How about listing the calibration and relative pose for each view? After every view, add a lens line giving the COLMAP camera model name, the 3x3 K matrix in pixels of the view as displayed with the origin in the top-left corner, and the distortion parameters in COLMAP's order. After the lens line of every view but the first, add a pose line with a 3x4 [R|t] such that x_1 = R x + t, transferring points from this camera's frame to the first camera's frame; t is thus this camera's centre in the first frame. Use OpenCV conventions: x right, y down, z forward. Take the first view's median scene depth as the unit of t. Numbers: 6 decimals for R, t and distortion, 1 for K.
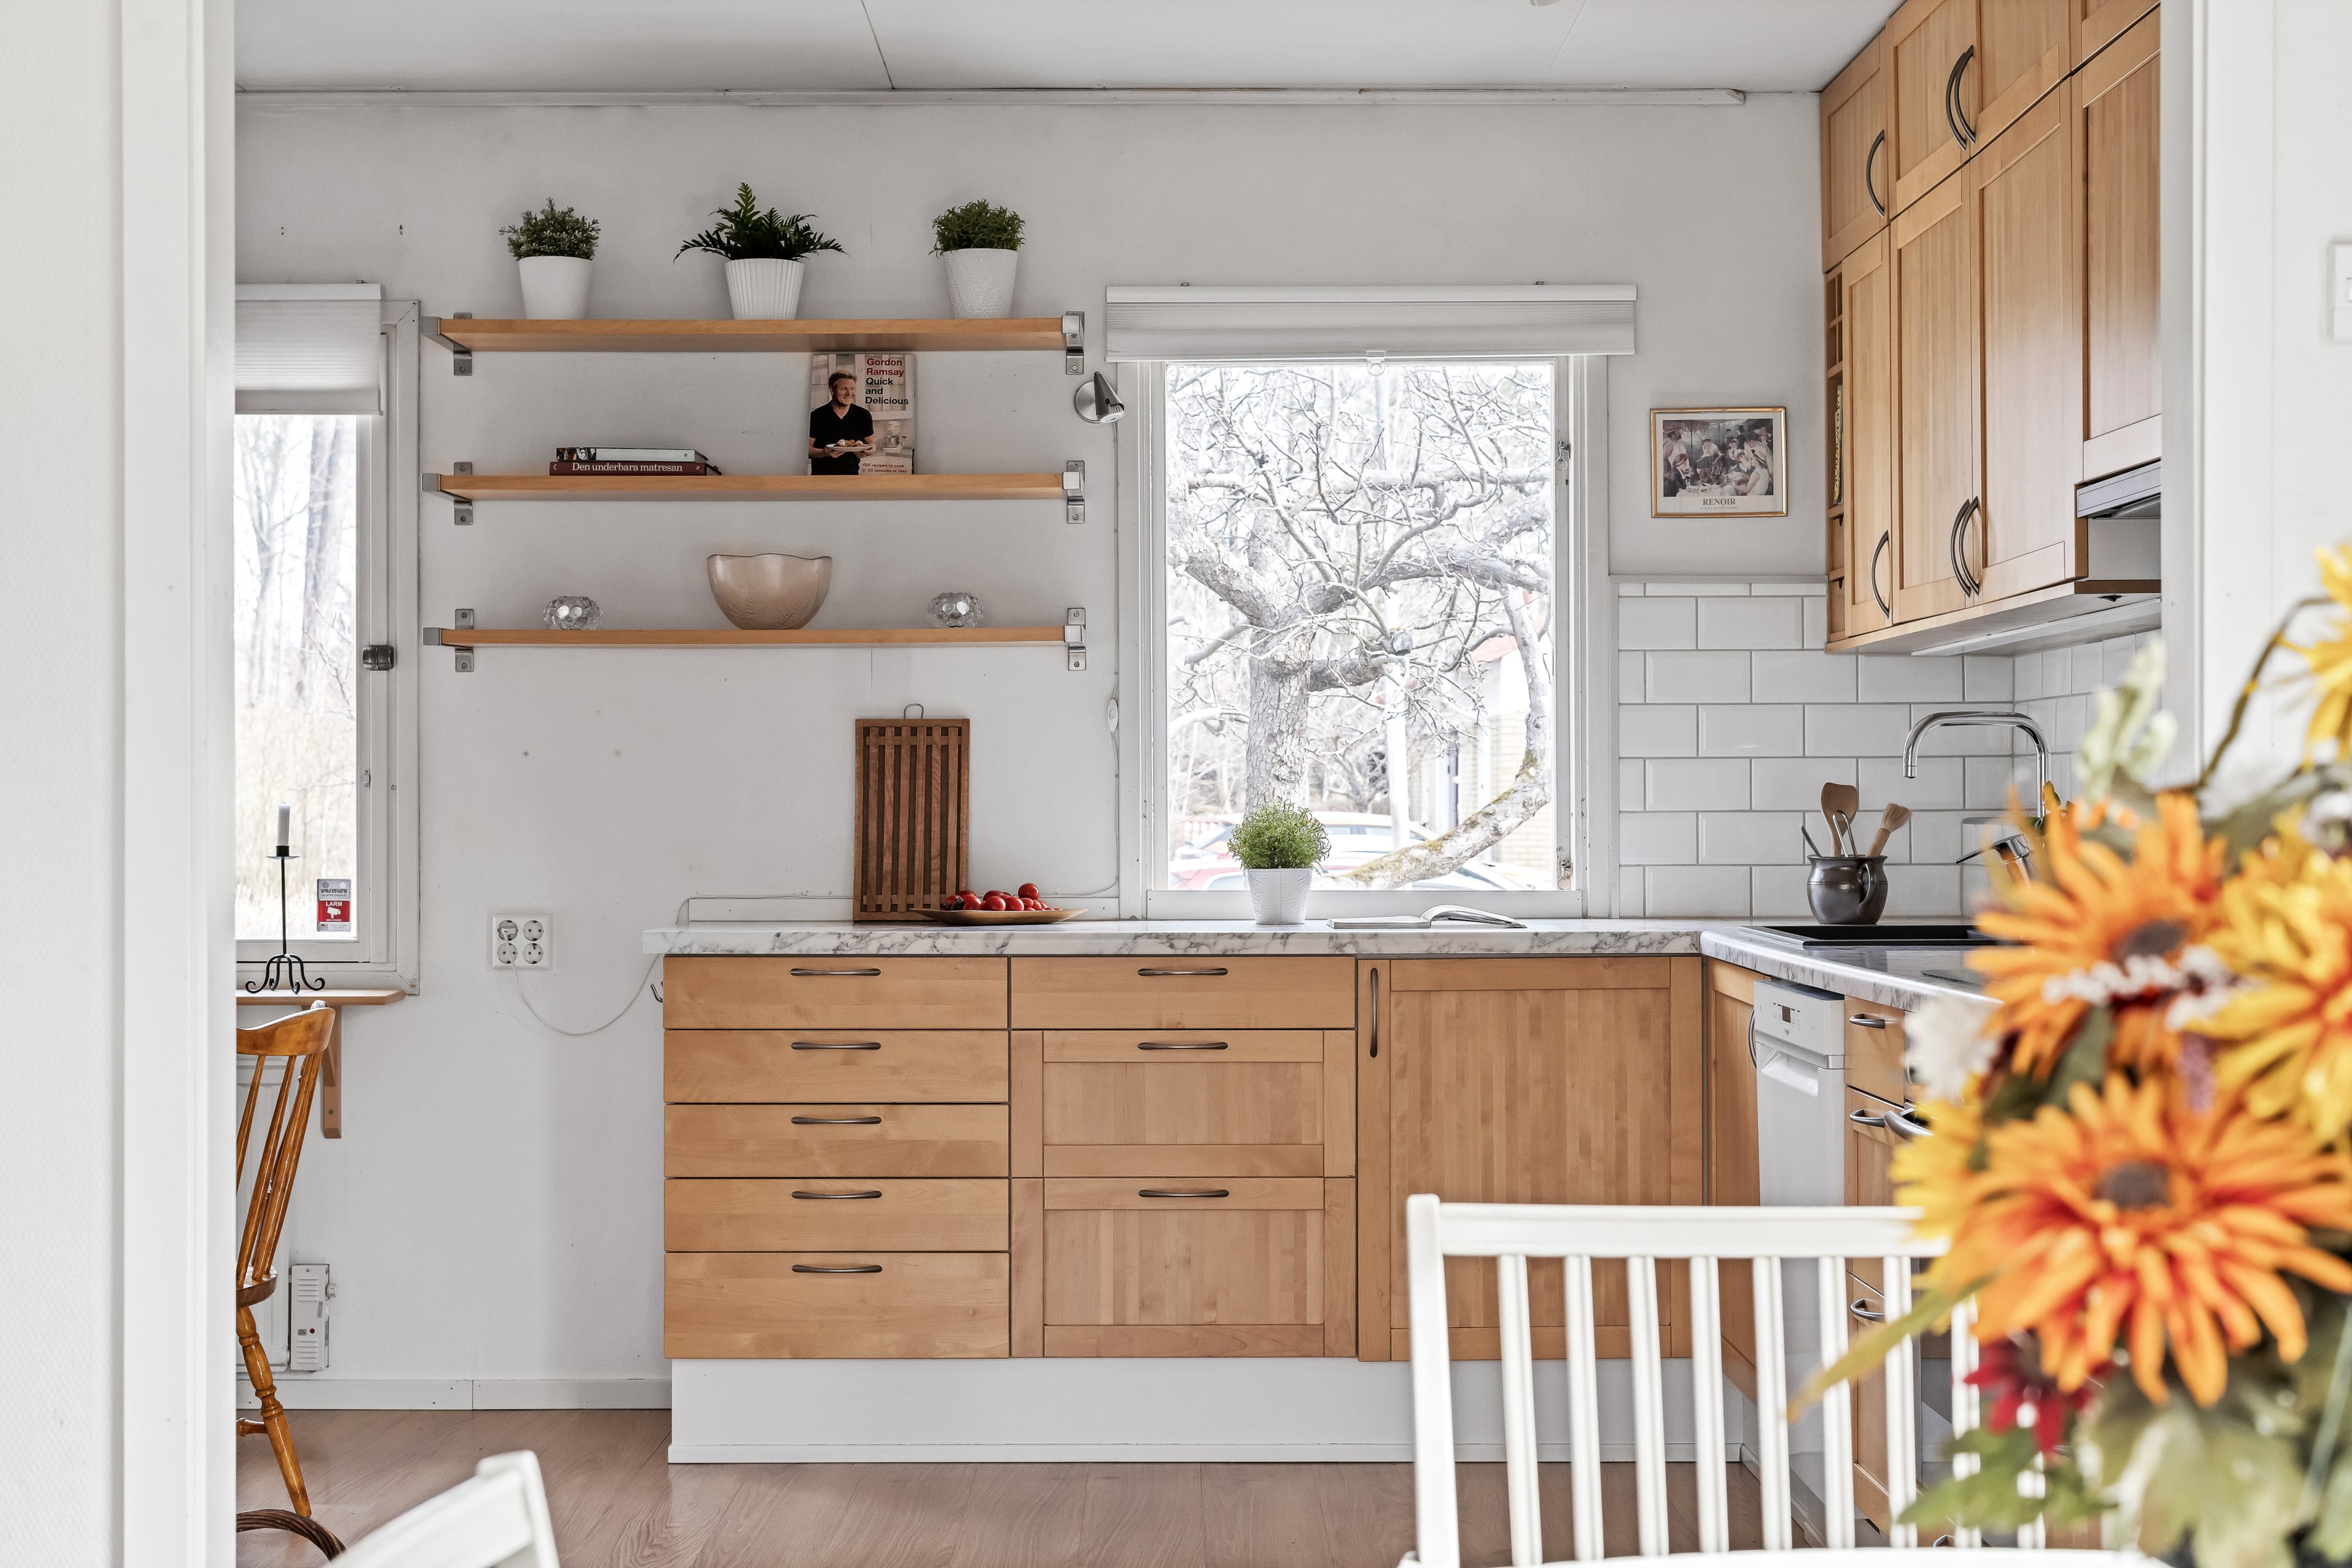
lens RADIAL K [[3490.4, 0, 1174.1], [0, 3490.4, 817.3], [0, 0, 1]] dist [0.005758, -0.097042]
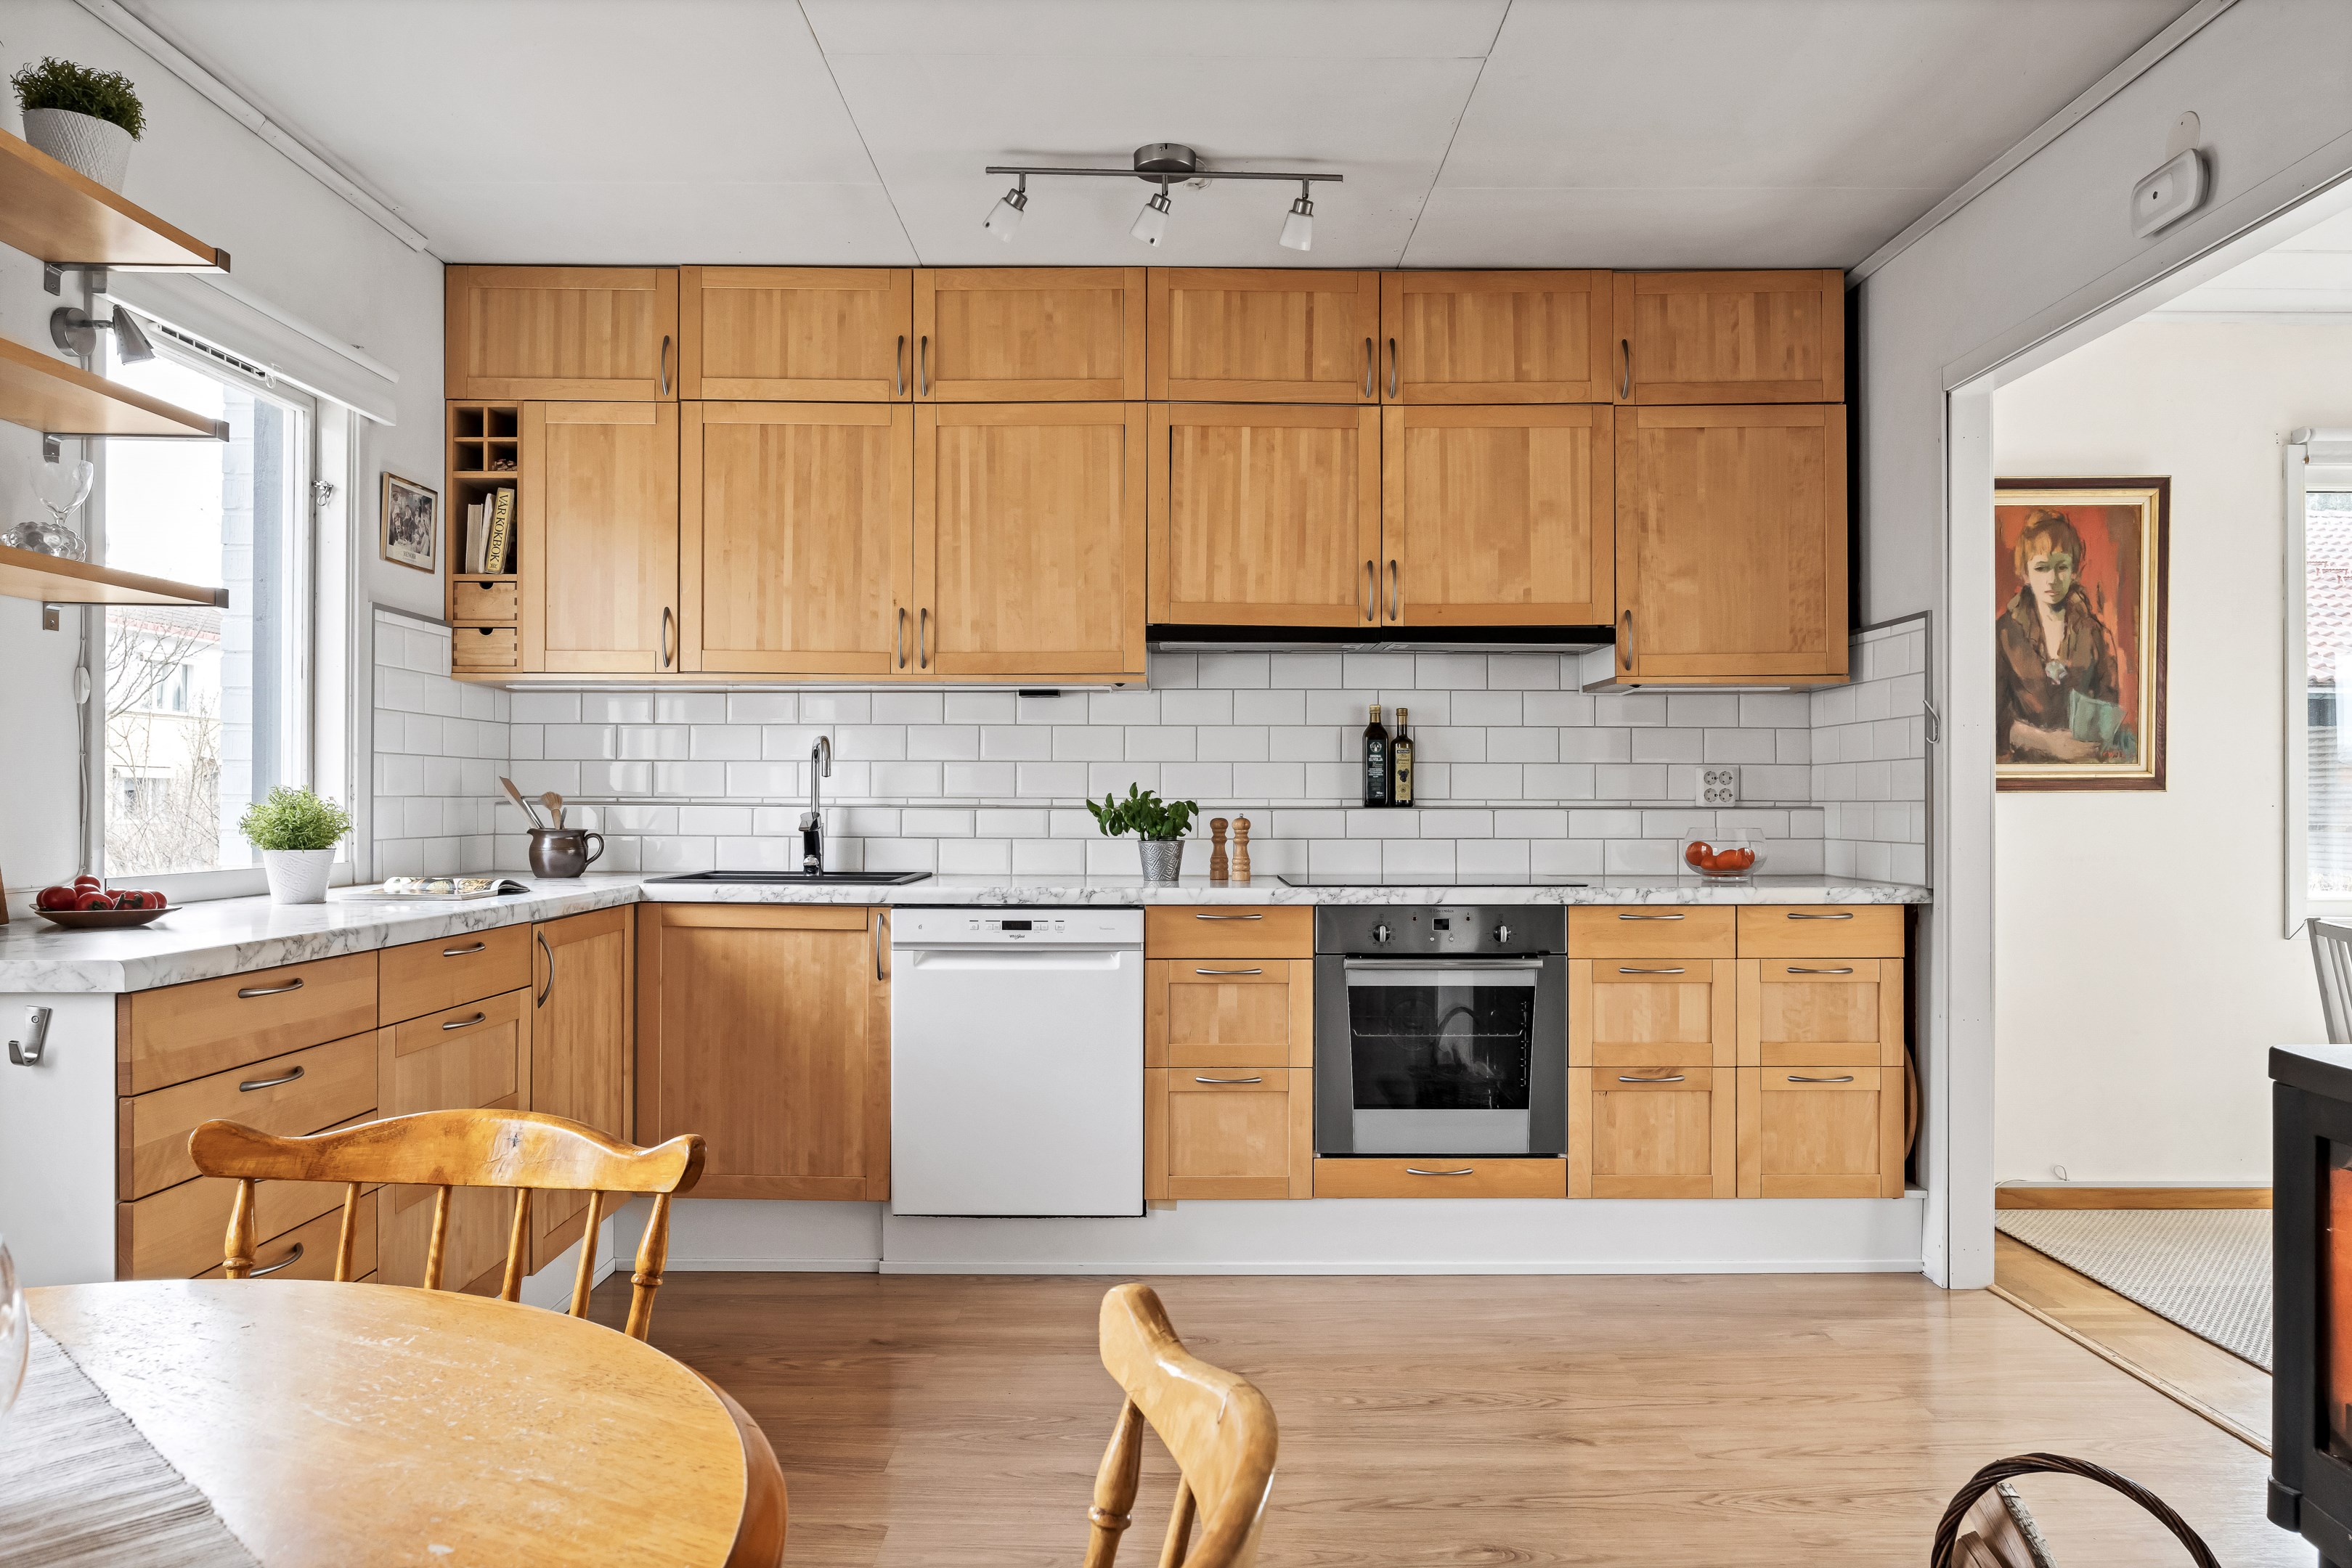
lens RADIAL K [[1608.6, 0, 1175.9], [0, 1608.6, 774.9], [0, 0, 1]] dist [-0.005738, 0.000793]
pose [[-0.005491, 0.021610, 0.999751, -0.446693], [-0.001538, 0.999765, -0.021619, 0.002622], [-0.999984, -0.001657, -0.005456, 0.740718]]
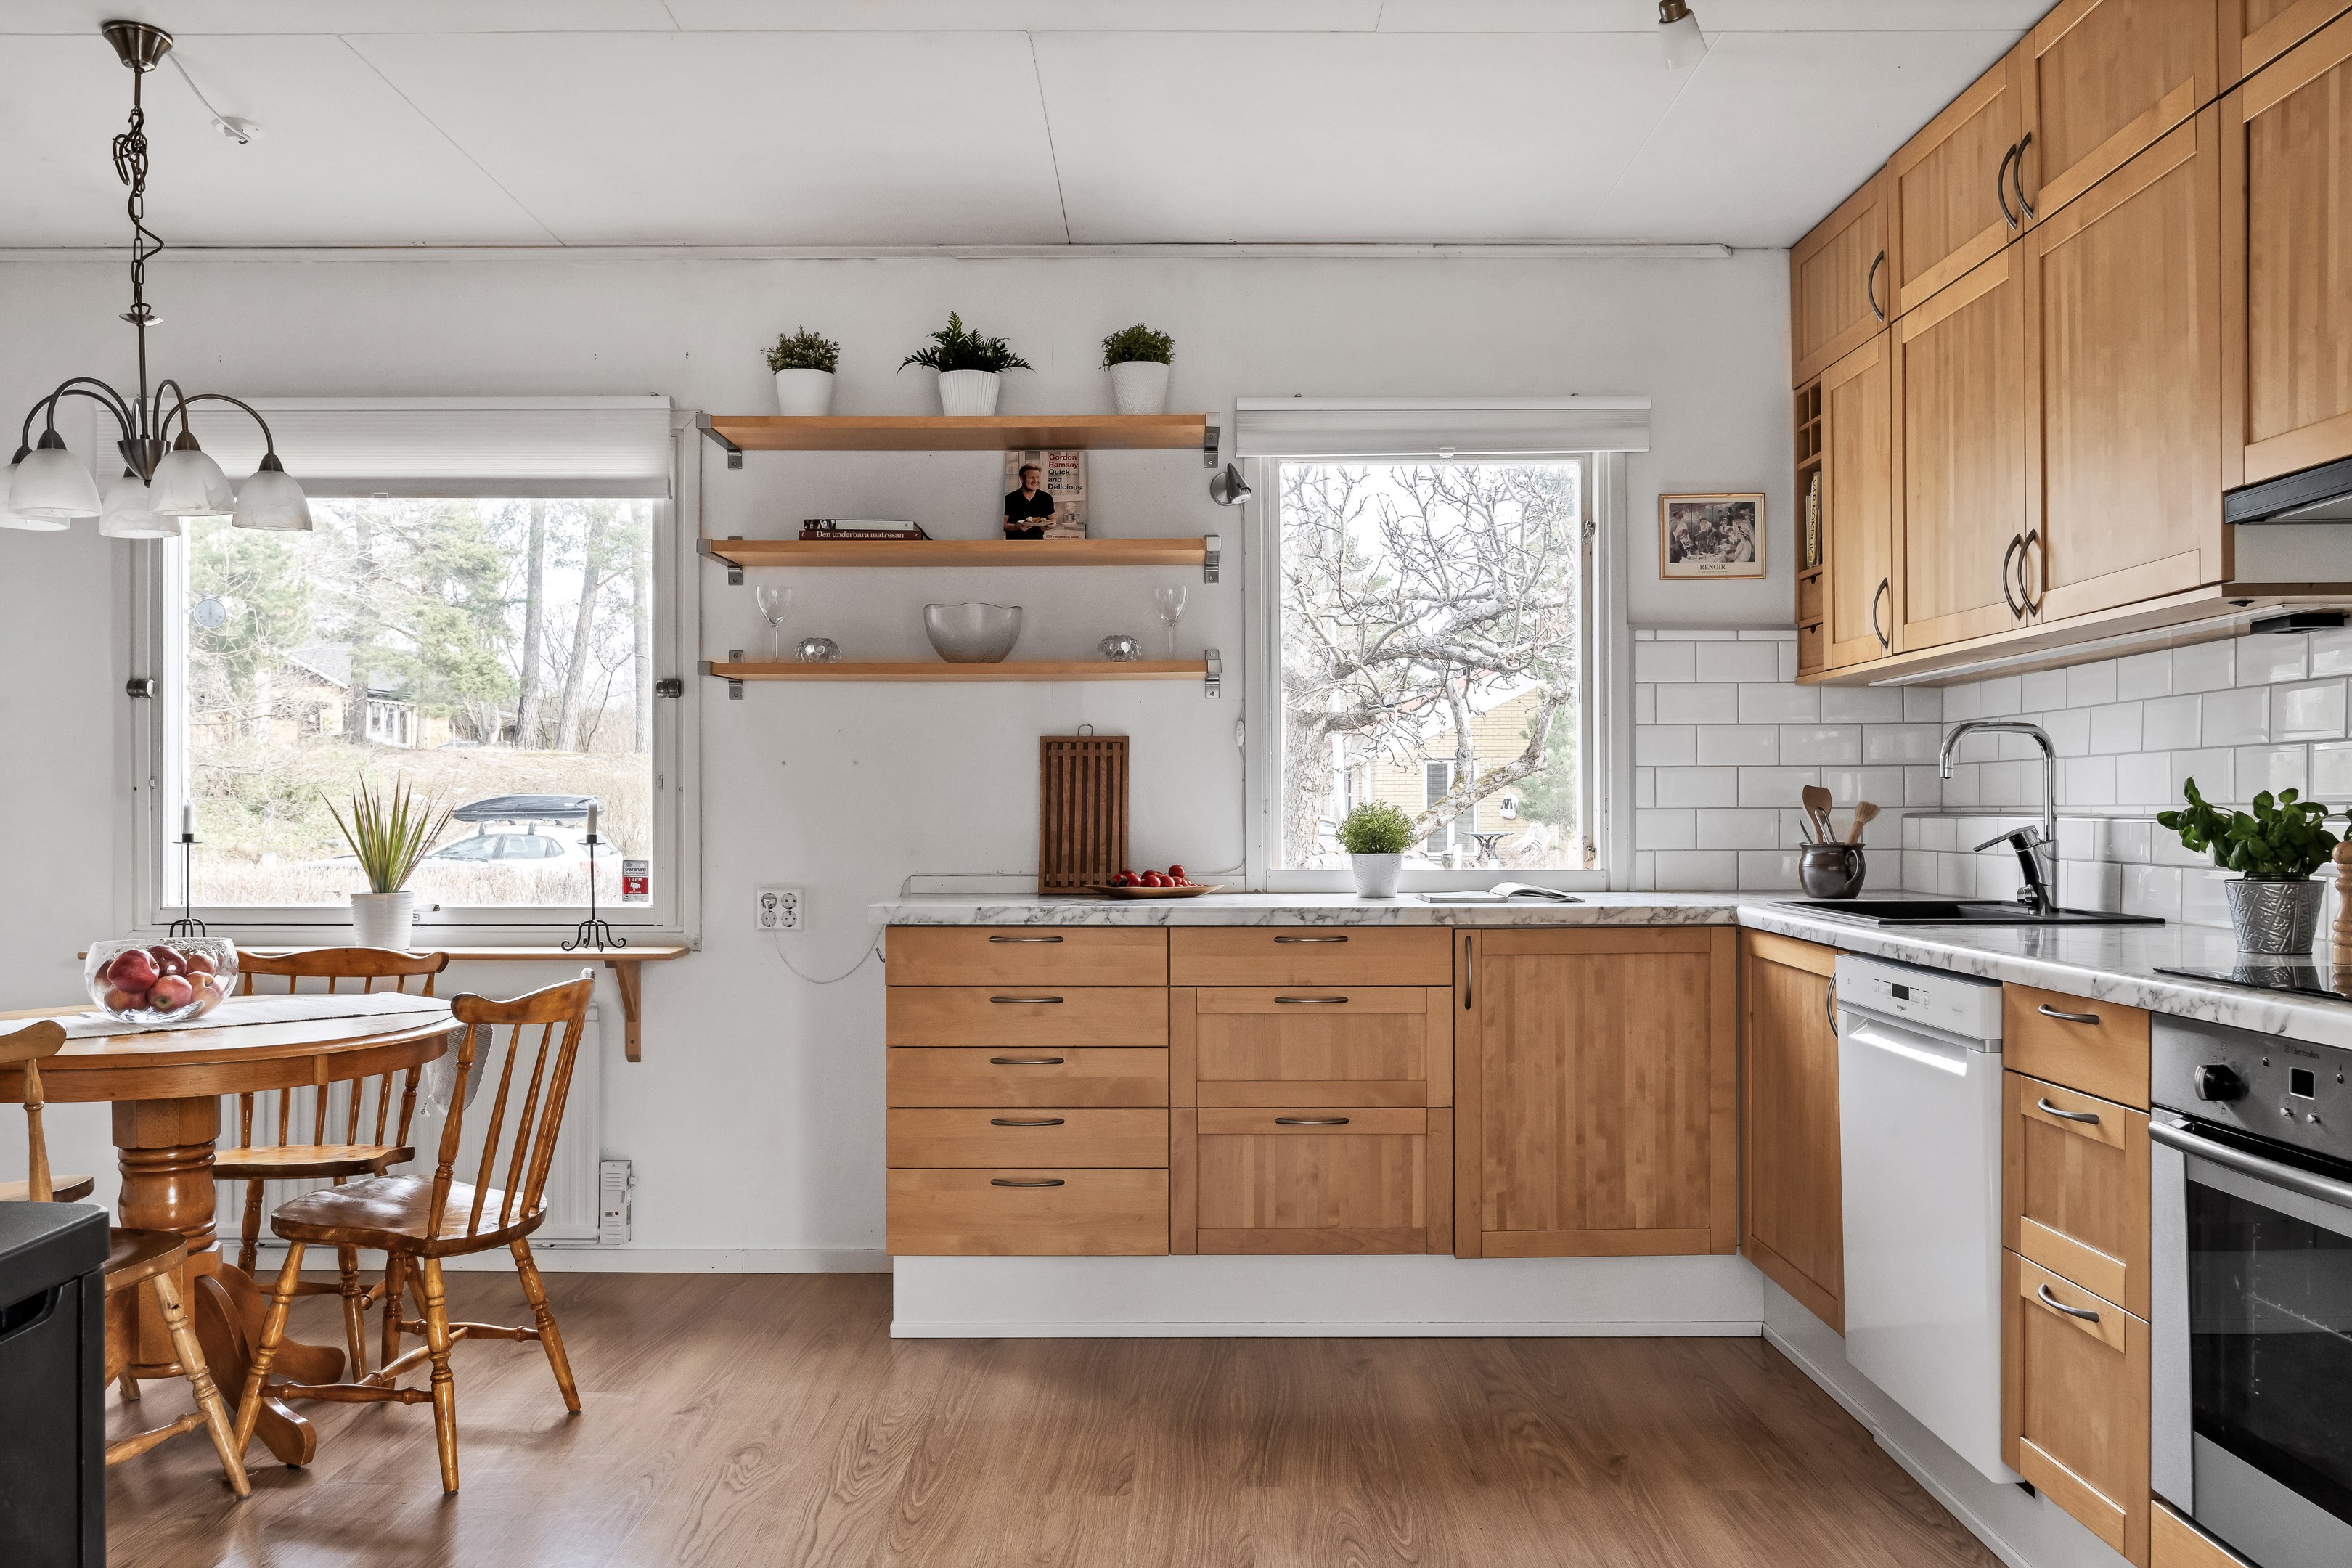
lens RADIAL K [[1796.8, 0, 1172.7], [0, 1796.8, 818.0], [0, 0, 1]] dist [-0.008606, -0.001155]
pose [[0.999974, 0.000345, -0.007253, -0.038577], [-0.000335, 0.999999, 0.001415, 0.001025], [0.007253, -0.001412, 0.999973, 0.347781]]
